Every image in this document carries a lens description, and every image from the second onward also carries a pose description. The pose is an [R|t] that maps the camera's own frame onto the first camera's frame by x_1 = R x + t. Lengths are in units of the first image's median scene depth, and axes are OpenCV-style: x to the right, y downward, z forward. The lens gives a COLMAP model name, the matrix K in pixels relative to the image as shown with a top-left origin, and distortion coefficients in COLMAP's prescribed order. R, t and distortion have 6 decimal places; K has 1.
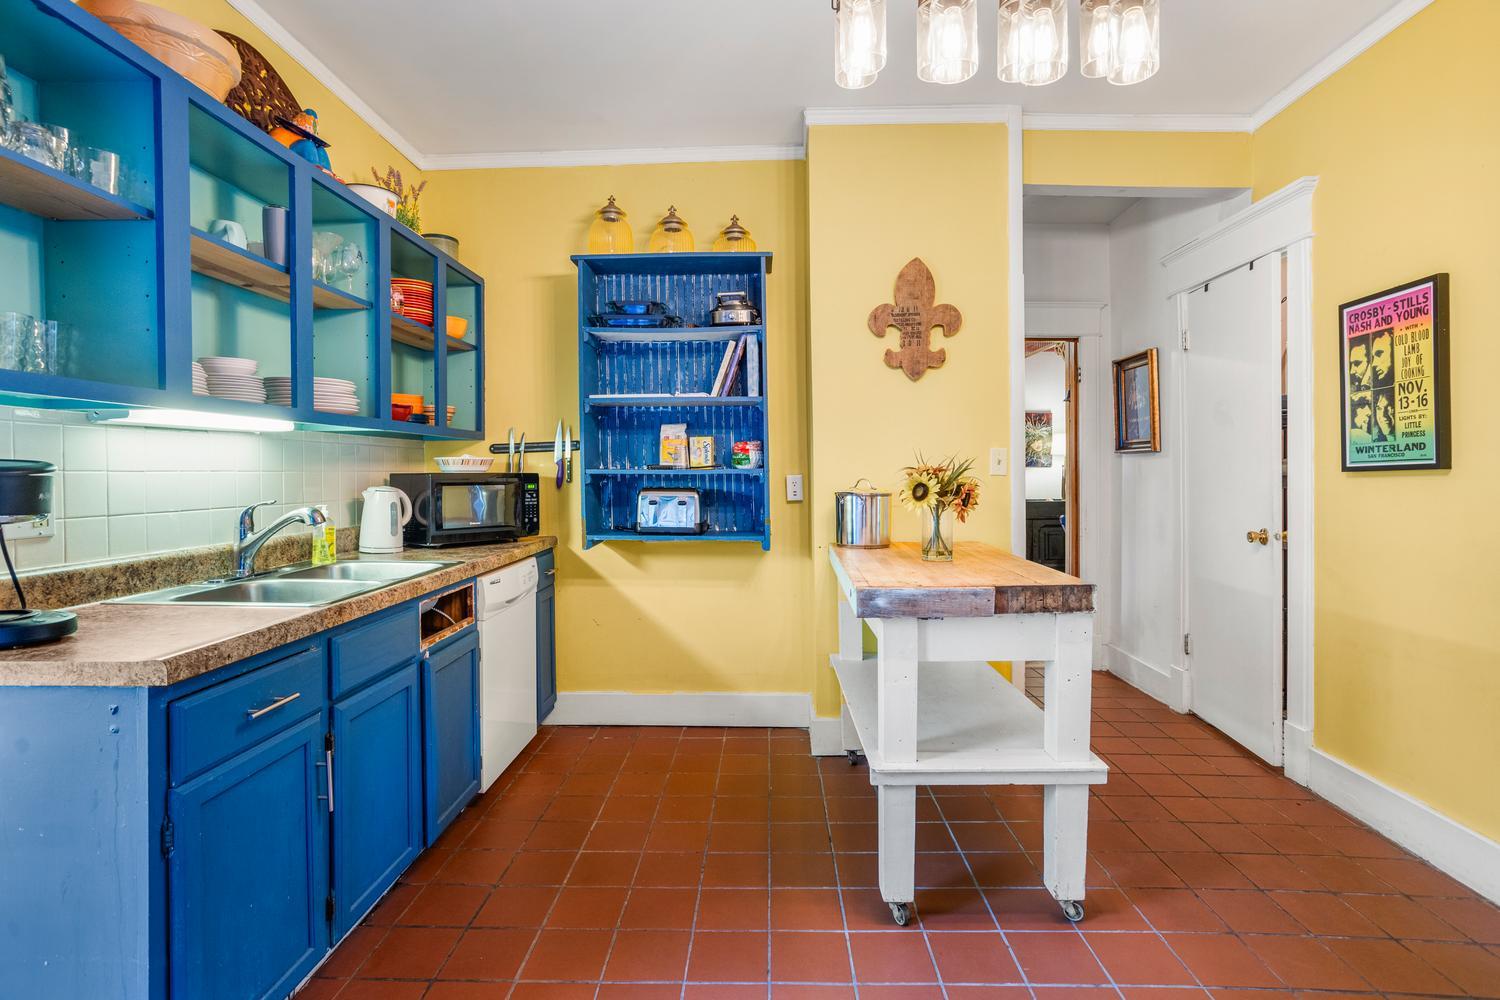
lens RADIAL K [[734.4, 0, 749.5], [0, 734.4, 477.0], [0, 0, 1]] dist [-0.036111, 0.020853]
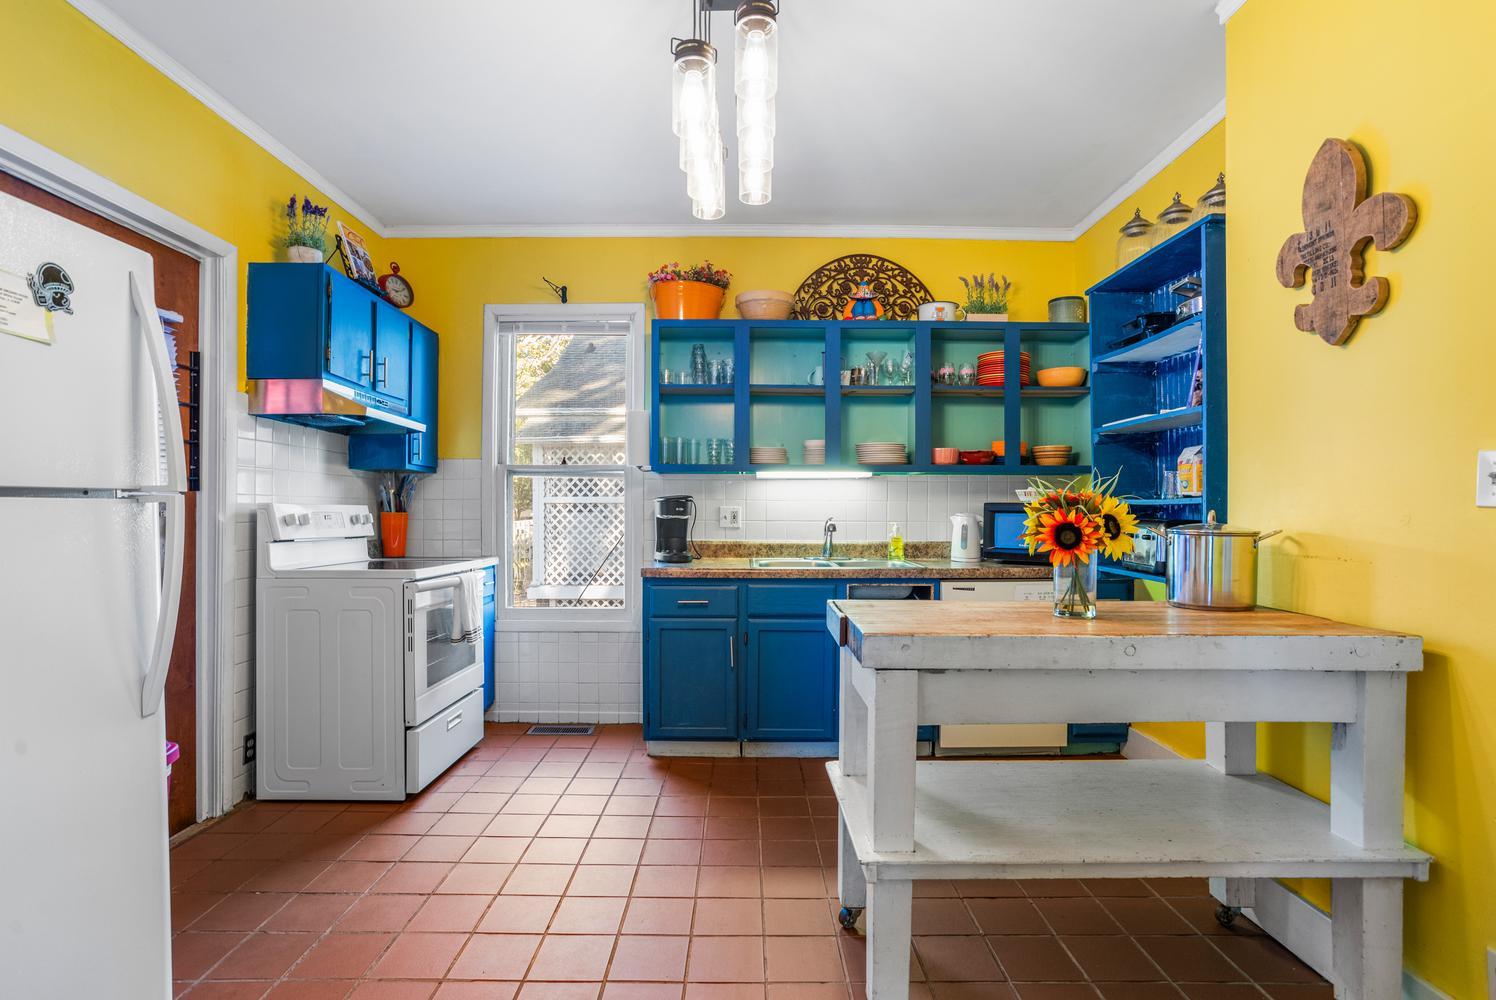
lens RADIAL K [[732.4, 0, 745.9], [0, 732.4, 517.4], [0, 0, 1]] dist [-0.036111, 0.020853]
pose [[0.021573, 0.019359, -0.999580, 0.807766], [-0.005779, 0.999798, 0.019238, -0.002203], [0.999751, 0.005361, 0.021680, 0.516901]]
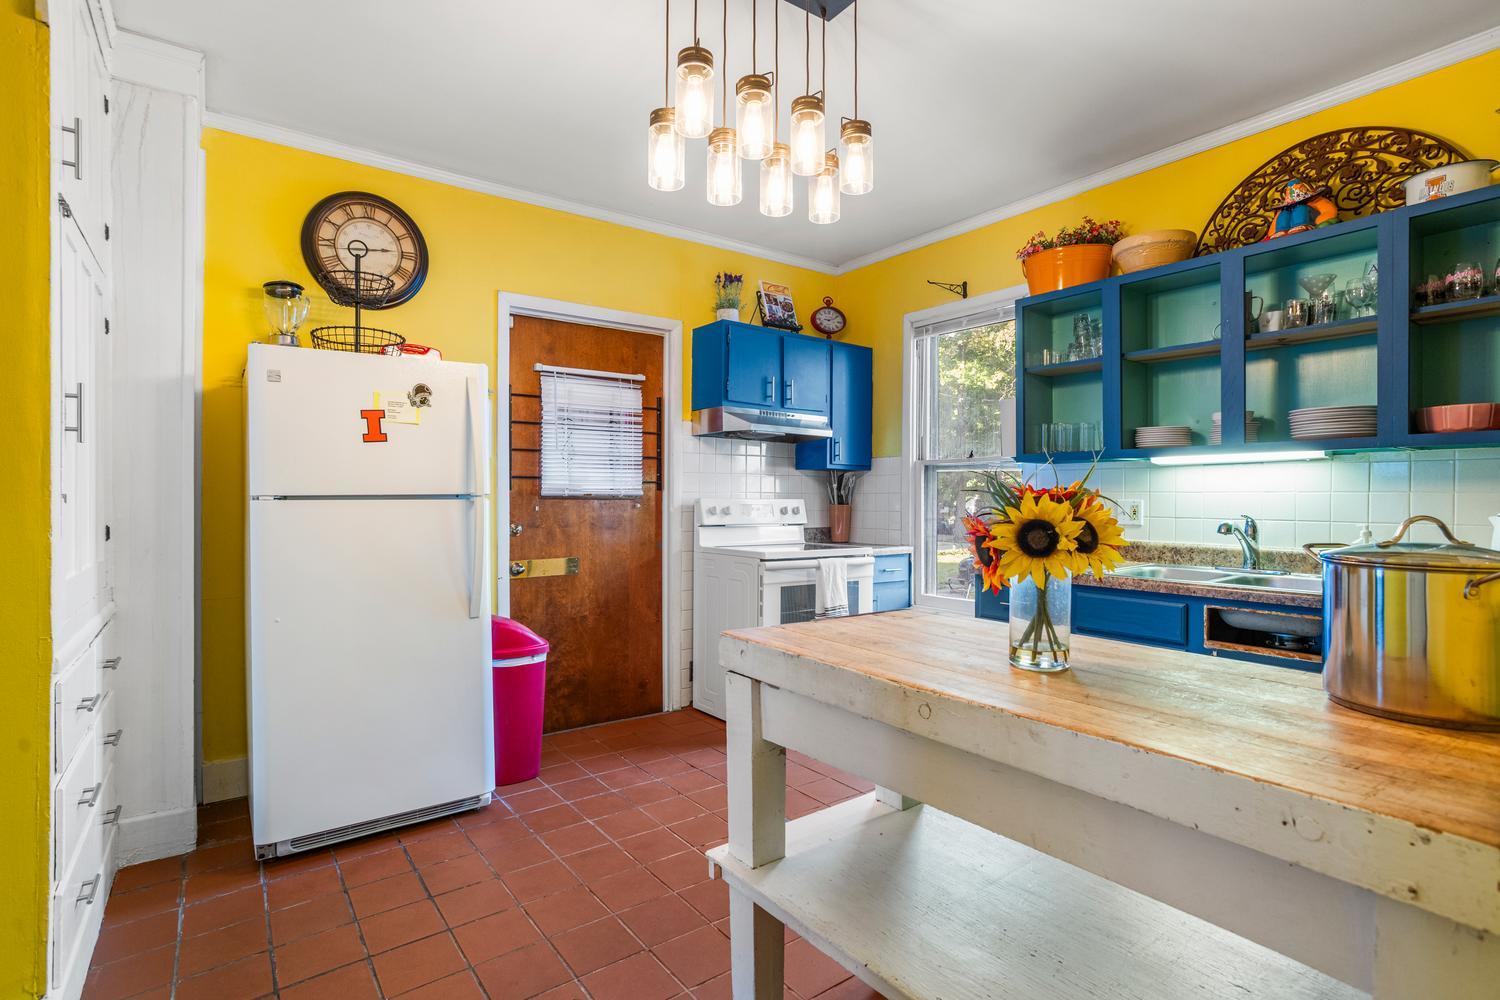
lens RADIAL K [[734.4, 0, 758.1], [0, 734.4, 501.1], [0, 0, 1]] dist [-0.036111, 0.020853]
pose [[-0.783927, 0.011593, -0.620745, 0.581217], [0.003982, 0.999899, 0.013645, -0.012933], [0.620840, 0.008224, -0.783894, 1.080135]]
